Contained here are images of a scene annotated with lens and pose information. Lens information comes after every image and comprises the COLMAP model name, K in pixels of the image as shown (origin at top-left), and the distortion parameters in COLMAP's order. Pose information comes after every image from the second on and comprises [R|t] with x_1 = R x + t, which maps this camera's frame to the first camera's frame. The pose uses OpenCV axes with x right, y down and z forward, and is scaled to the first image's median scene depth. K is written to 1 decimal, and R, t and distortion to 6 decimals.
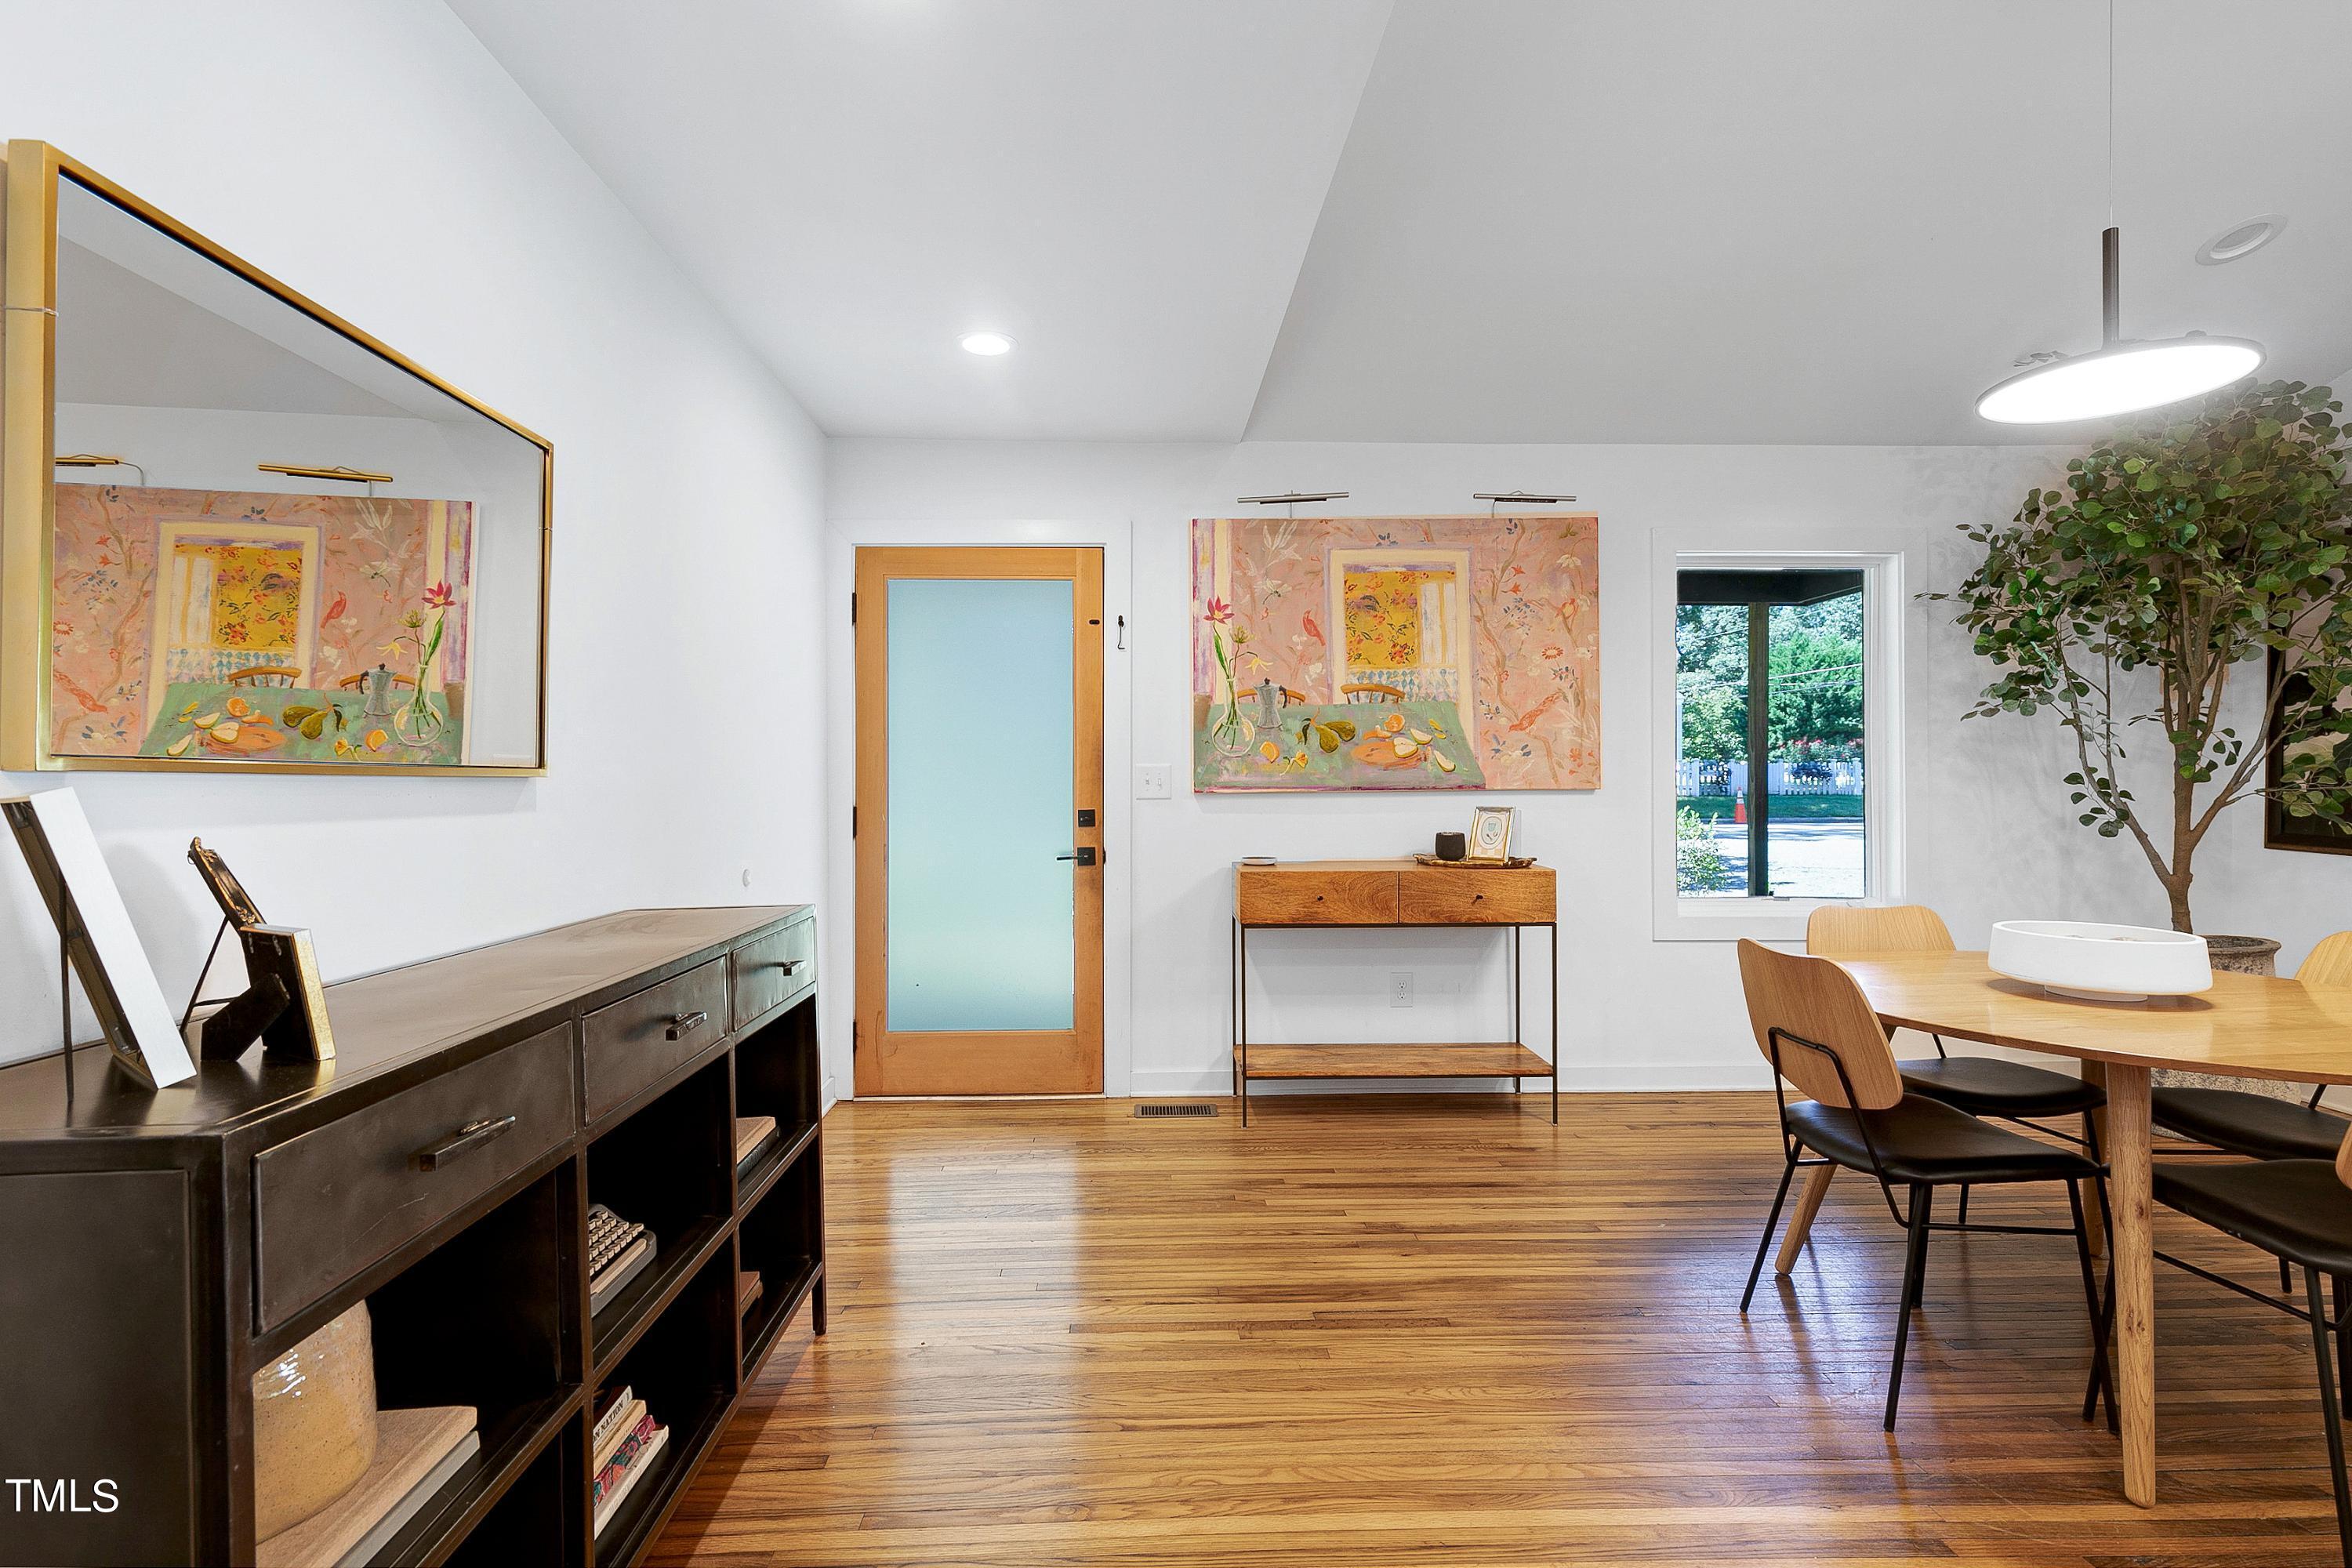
lens RADIAL K [[1061.1, 0, 1176.2], [0, 1061.1, 778.9], [0, 0, 1]] dist [0.009047, -0.001876]
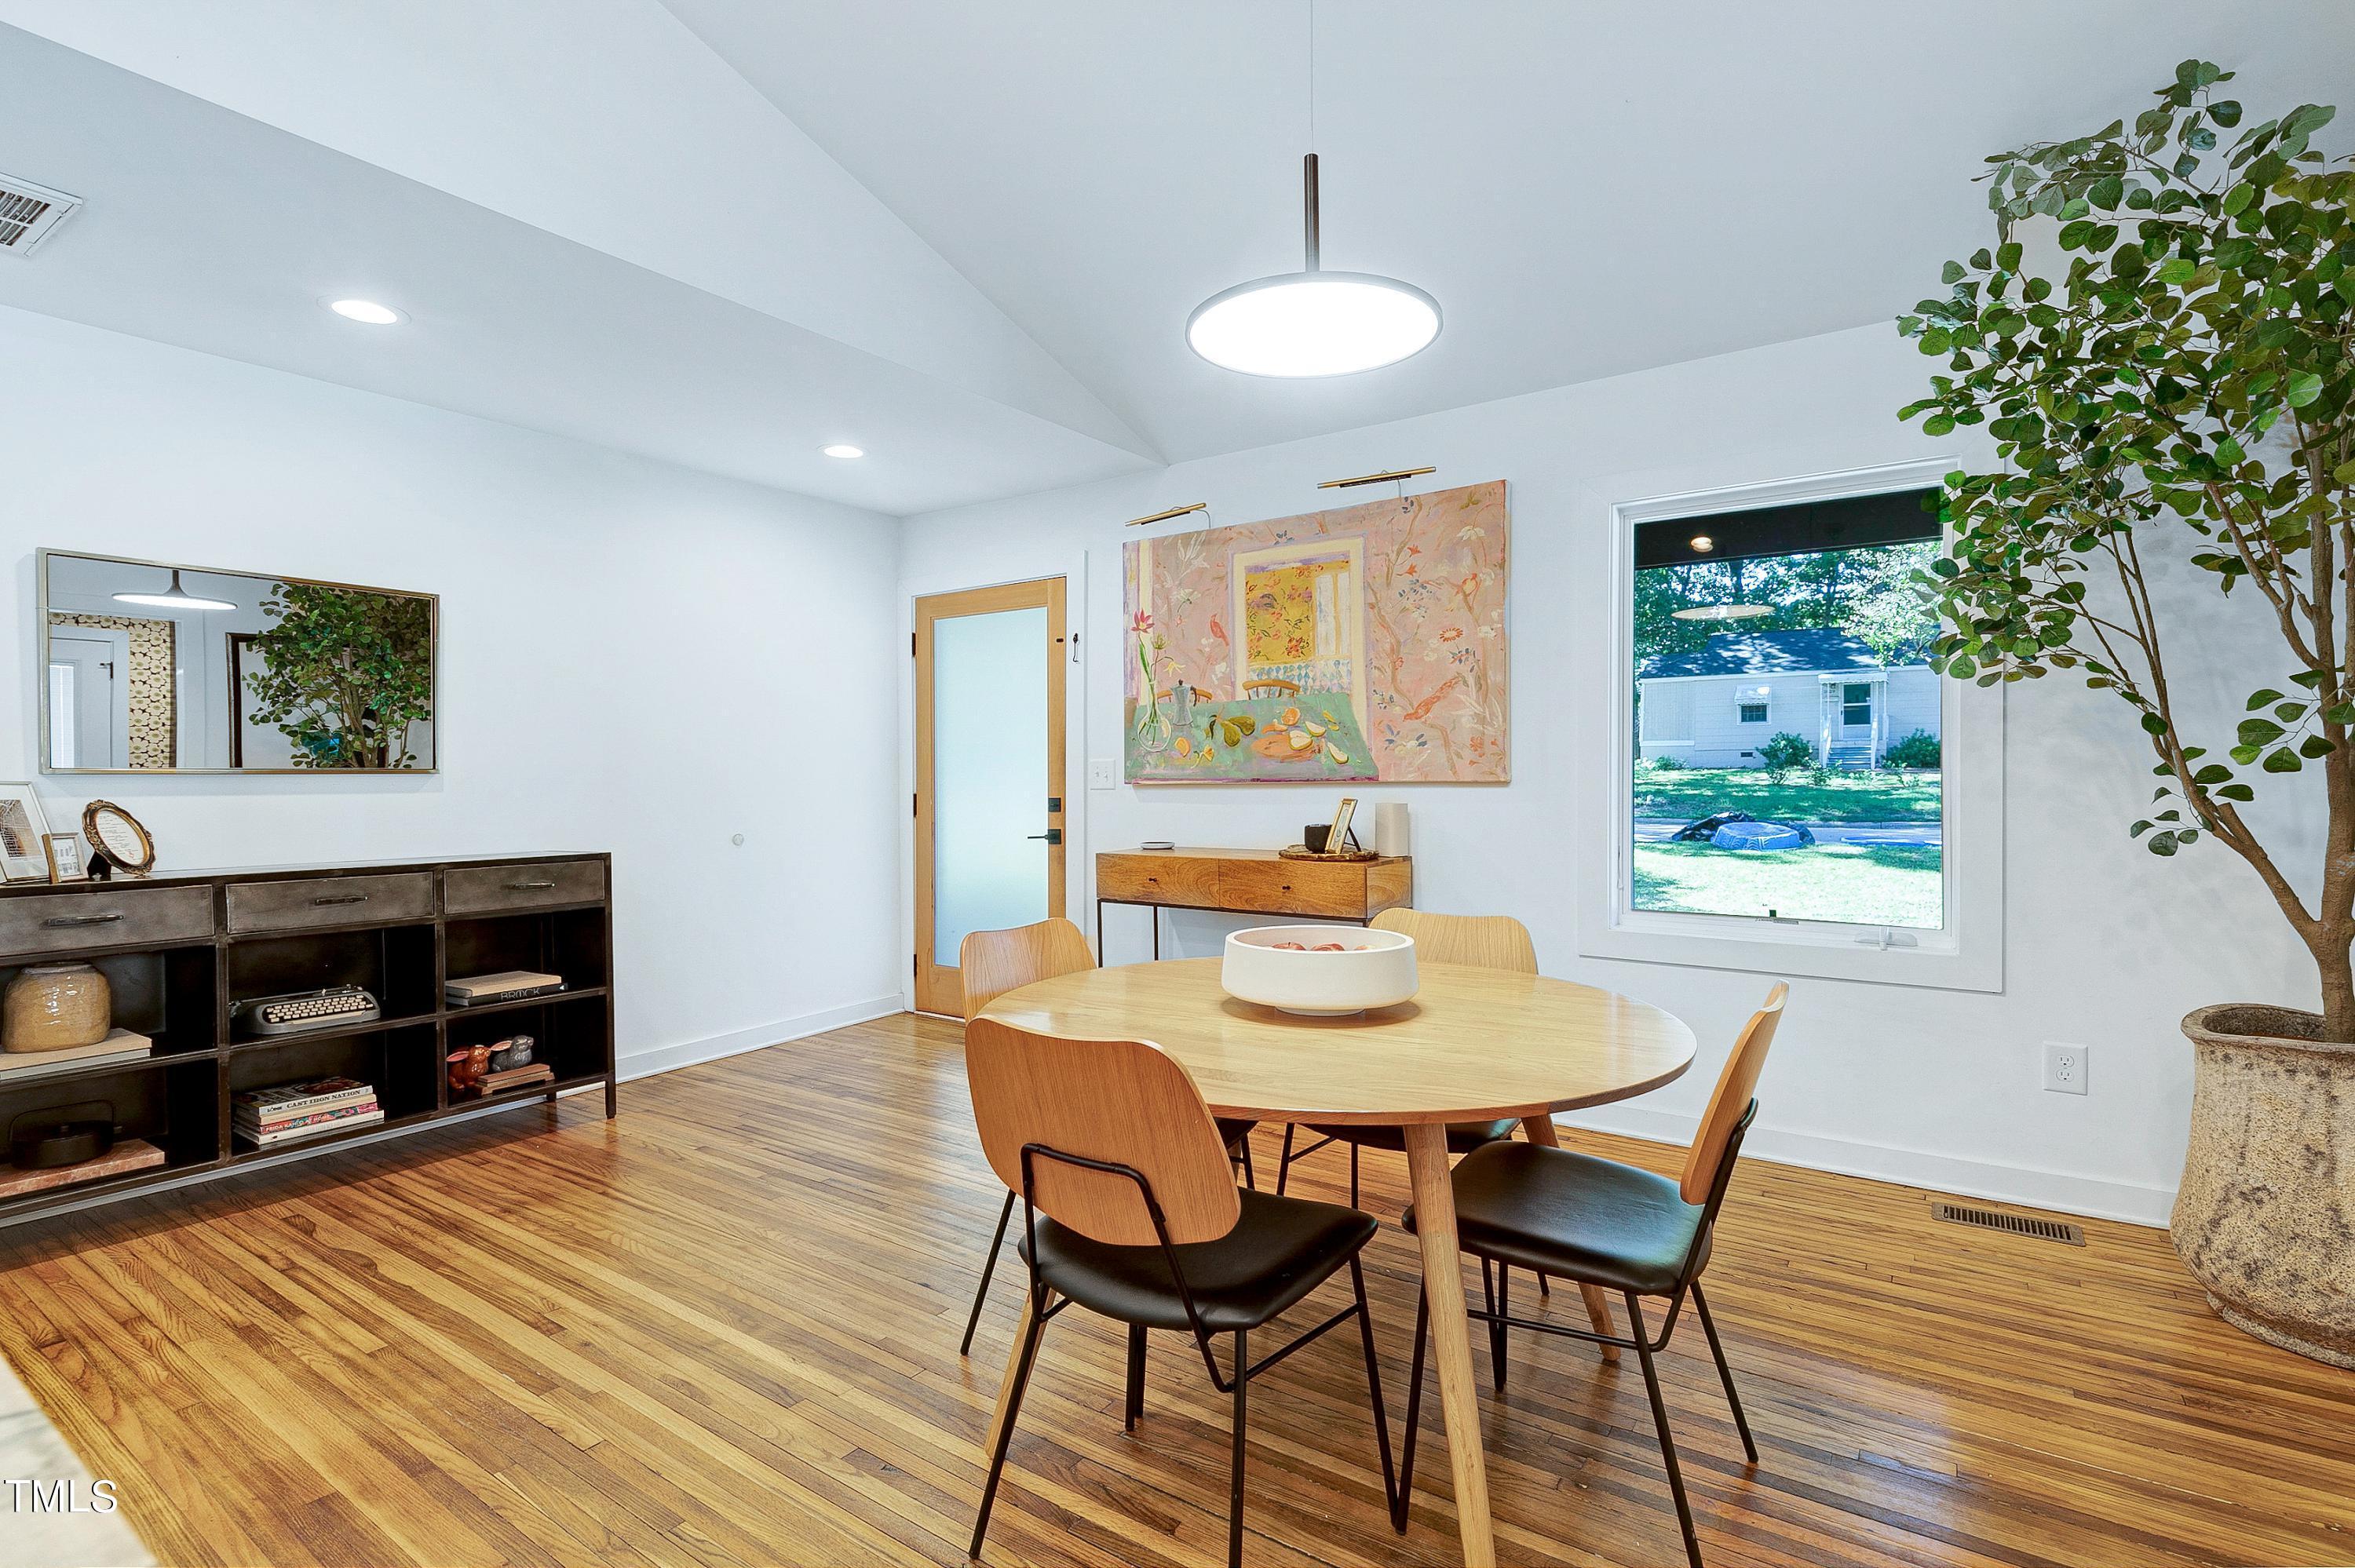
lens RADIAL K [[1062.3, 0, 1192.5], [0, 1062.3, 782.8], [0, 0, 1]] dist [0.009047, -0.001876]
pose [[0.813176, 0.003109, -0.582009, 0.727866], [0.004522, 0.999922, 0.011659, -0.001012], [0.582000, -0.012113, 0.813099, 0.113675]]
